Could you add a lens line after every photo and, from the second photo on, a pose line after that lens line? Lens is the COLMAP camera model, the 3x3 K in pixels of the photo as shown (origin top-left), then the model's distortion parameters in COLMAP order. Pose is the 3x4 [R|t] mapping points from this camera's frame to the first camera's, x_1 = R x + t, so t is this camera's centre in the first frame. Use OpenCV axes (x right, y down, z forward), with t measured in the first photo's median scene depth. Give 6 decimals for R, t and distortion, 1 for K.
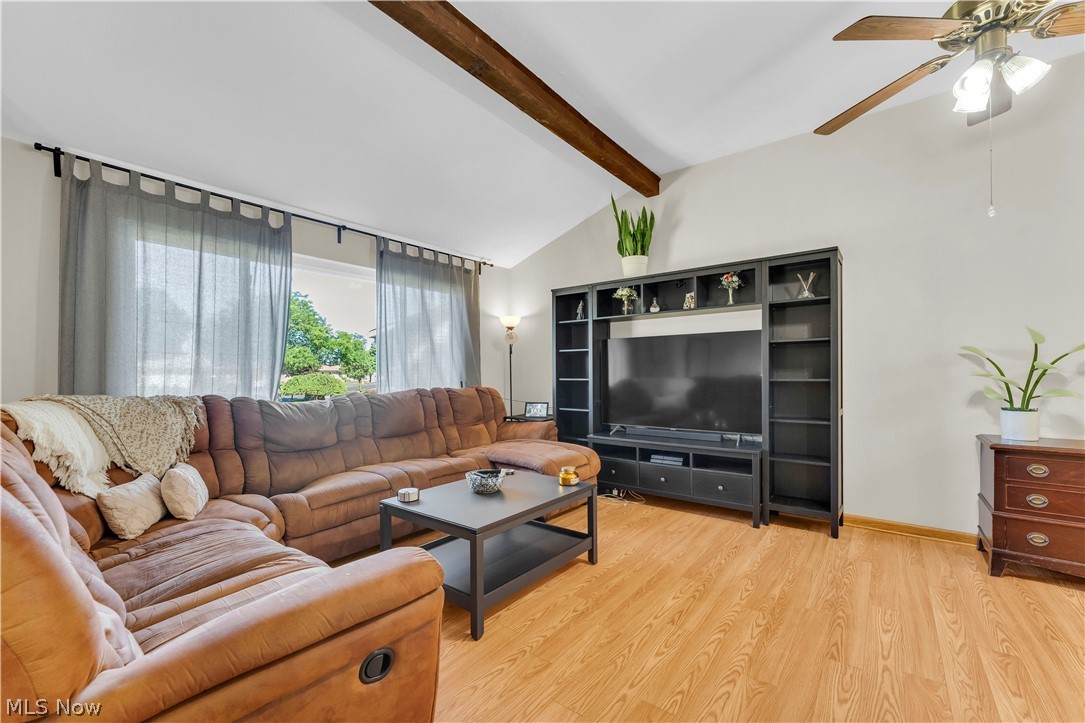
lens RADIAL K [[447.0, 0, 553.9], [0, 447.0, 375.1], [0, 0, 1]] dist [-0.005253, -0.000017]
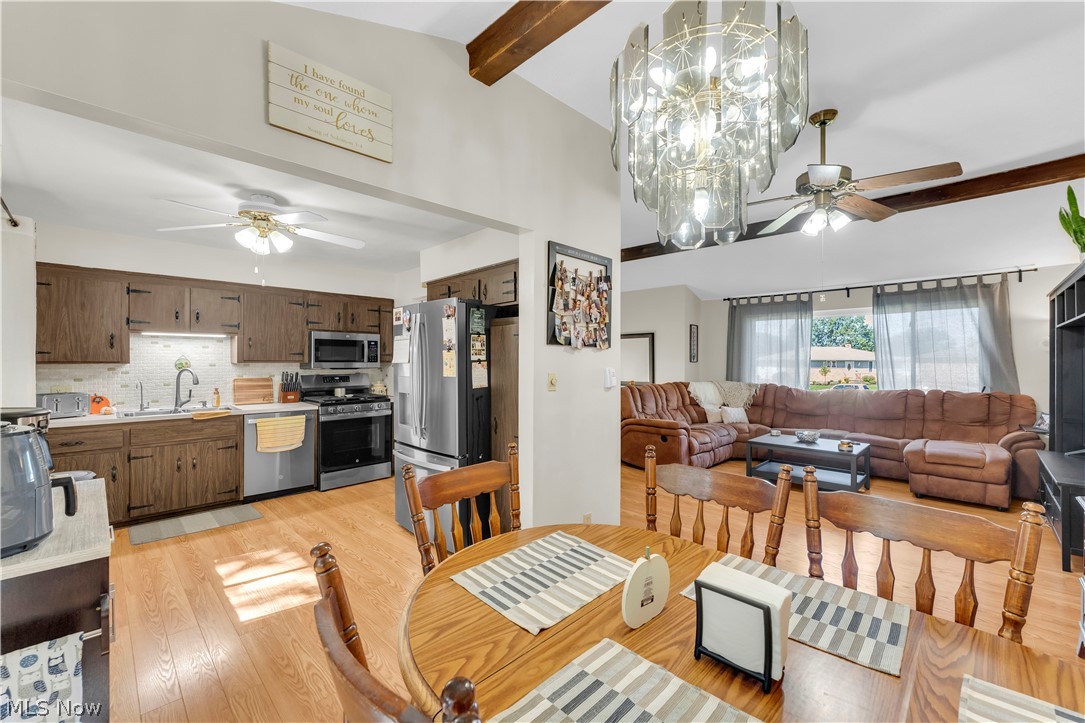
lens RADIAL K [[447.0, 0, 546.5], [0, 447.0, 362.5], [0, 0, 1]] dist [-0.005253, -0.000017]
pose [[-0.127974, 0.007909, -0.991746, 1.553842], [-0.008378, 0.999924, 0.009055, -0.070798], [0.991742, 0.009468, -0.127898, 0.117900]]
